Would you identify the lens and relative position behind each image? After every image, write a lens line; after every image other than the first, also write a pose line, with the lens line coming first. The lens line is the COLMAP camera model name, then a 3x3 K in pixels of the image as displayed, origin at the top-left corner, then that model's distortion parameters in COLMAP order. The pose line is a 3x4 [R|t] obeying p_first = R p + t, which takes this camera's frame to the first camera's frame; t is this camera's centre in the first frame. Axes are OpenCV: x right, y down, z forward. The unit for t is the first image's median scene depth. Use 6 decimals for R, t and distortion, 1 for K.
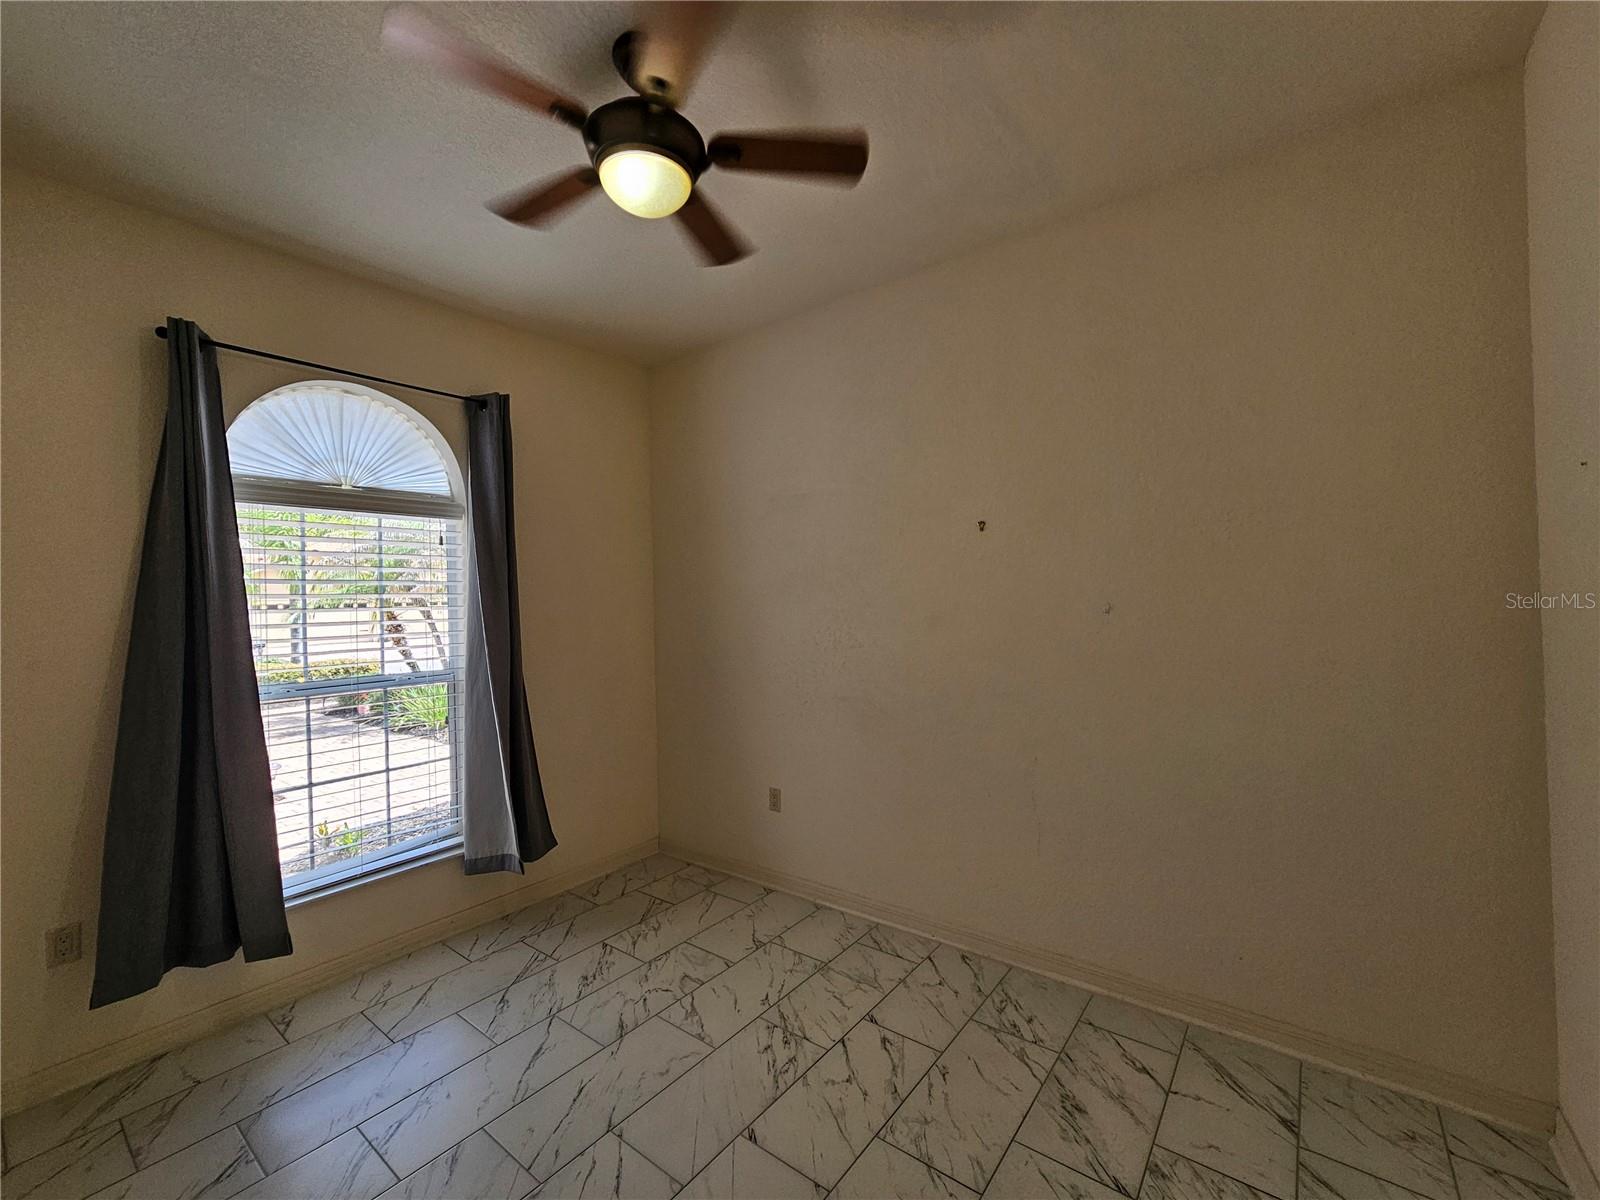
lens RADIAL K [[655.7, 0, 812.3], [0, 655.7, 591.8], [0, 0, 1]] dist [-0.001176, 0.000001]
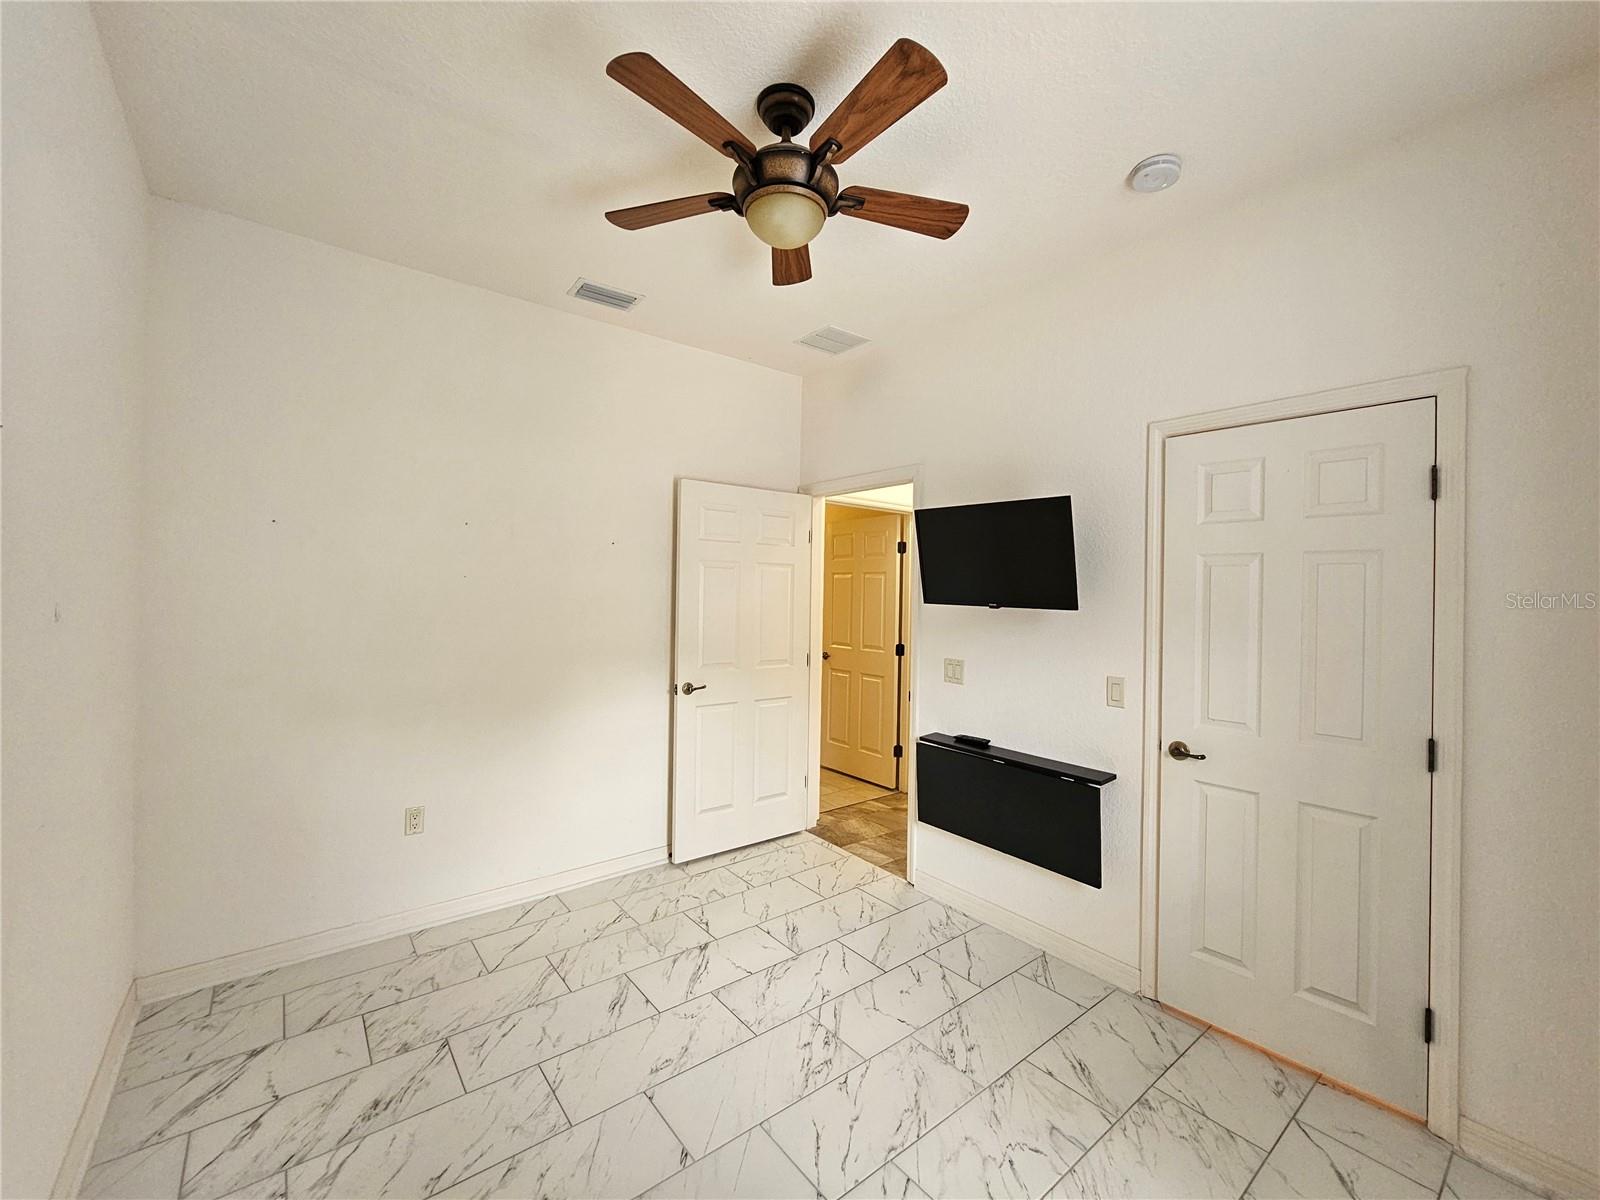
lens RADIAL K [[655.7, 0, 812.3], [0, 655.7, 591.8], [0, 0, 1]] dist [-0.001176, 0.000001]
pose [[-0.972830, 0.009242, 0.231336, -0.371763], [0.004325, 0.999754, -0.021749, 0.020133], [-0.231480, -0.020158, -0.972631, 1.407988]]
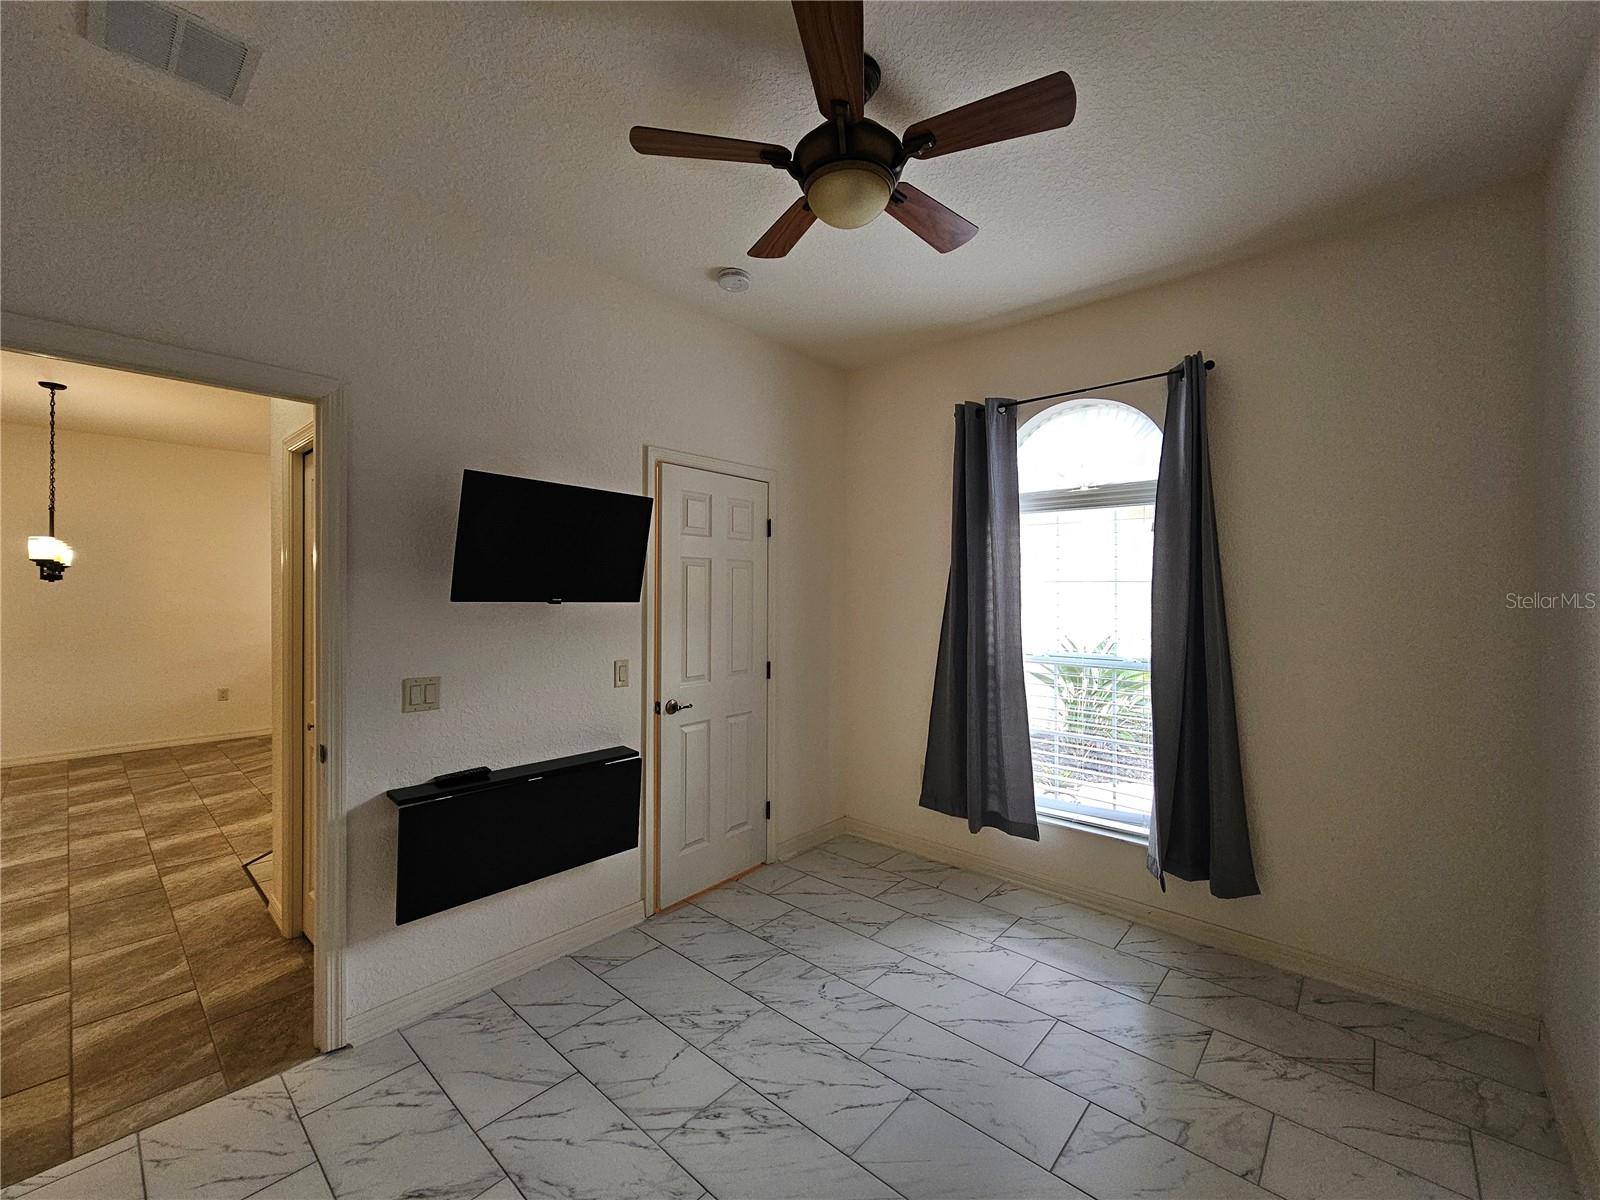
lens RADIAL K [[655.7, 0, 812.3], [0, 655.7, 591.8], [0, 0, 1]] dist [-0.001176, 0.000001]
pose [[-0.069273, 0.025073, -0.997283, 0.560397], [0.013521, 0.999616, 0.024192, -0.012095], [0.997506, -0.011809, -0.069585, 0.693907]]
